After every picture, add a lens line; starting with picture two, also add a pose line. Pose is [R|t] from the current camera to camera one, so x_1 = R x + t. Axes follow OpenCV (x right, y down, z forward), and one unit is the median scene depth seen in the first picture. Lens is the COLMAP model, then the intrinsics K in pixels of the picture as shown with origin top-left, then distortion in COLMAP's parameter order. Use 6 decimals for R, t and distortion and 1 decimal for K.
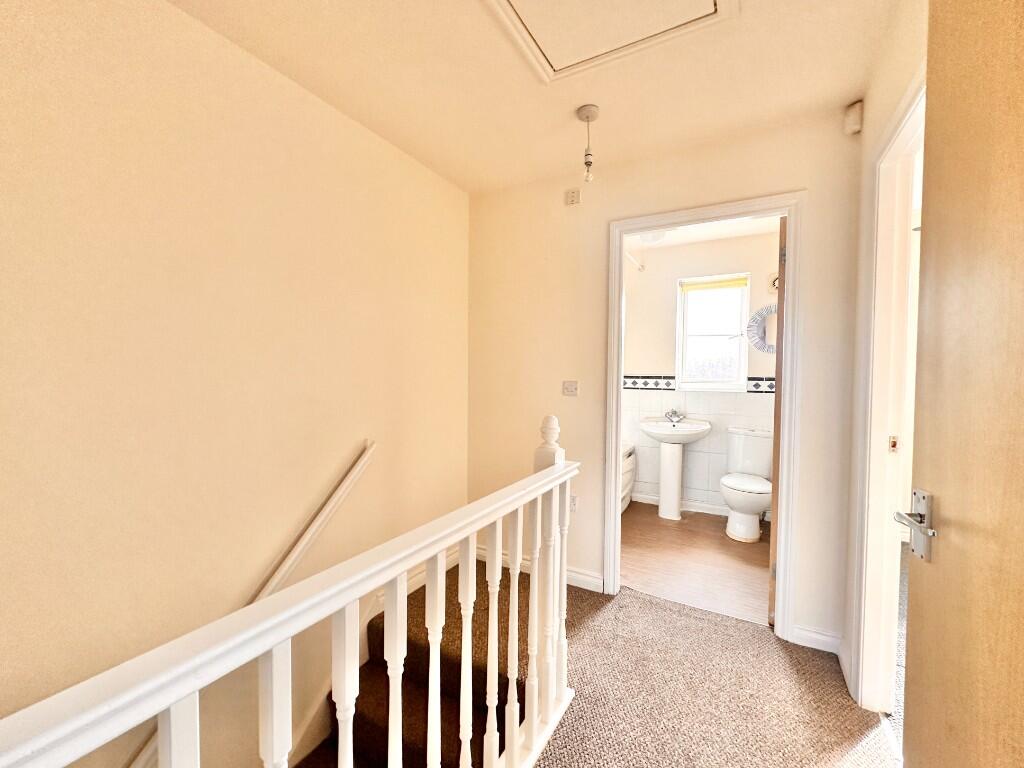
lens RADIAL K [[409.3, 0, 513.4], [0, 409.3, 383.4], [0, 0, 1]] dist [-0.000063, 0.000044]
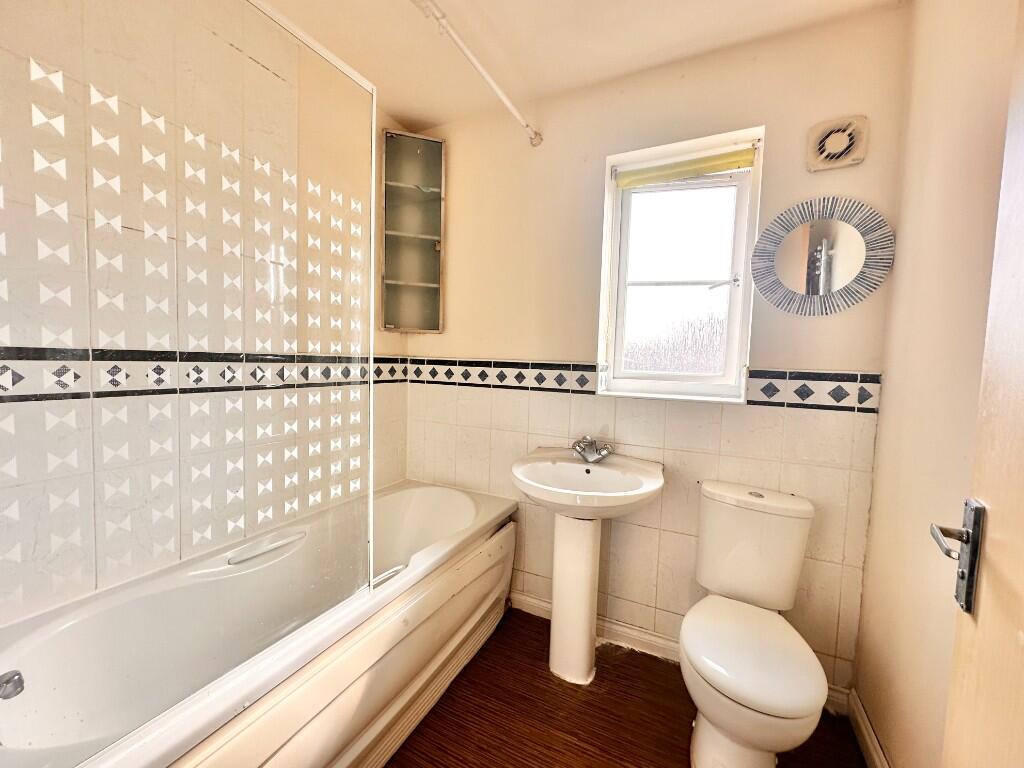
lens RADIAL K [[394.5, 0, 512.0], [0, 394.5, 384.0], [0, 0, 1]] dist [-0.013526, -0.000010]
pose [[0.997171, 0.022700, 0.071660, 0.269692], [-0.024393, 0.999442, 0.022830, -0.003279], [-0.071102, -0.024513, 0.997168, 0.559849]]
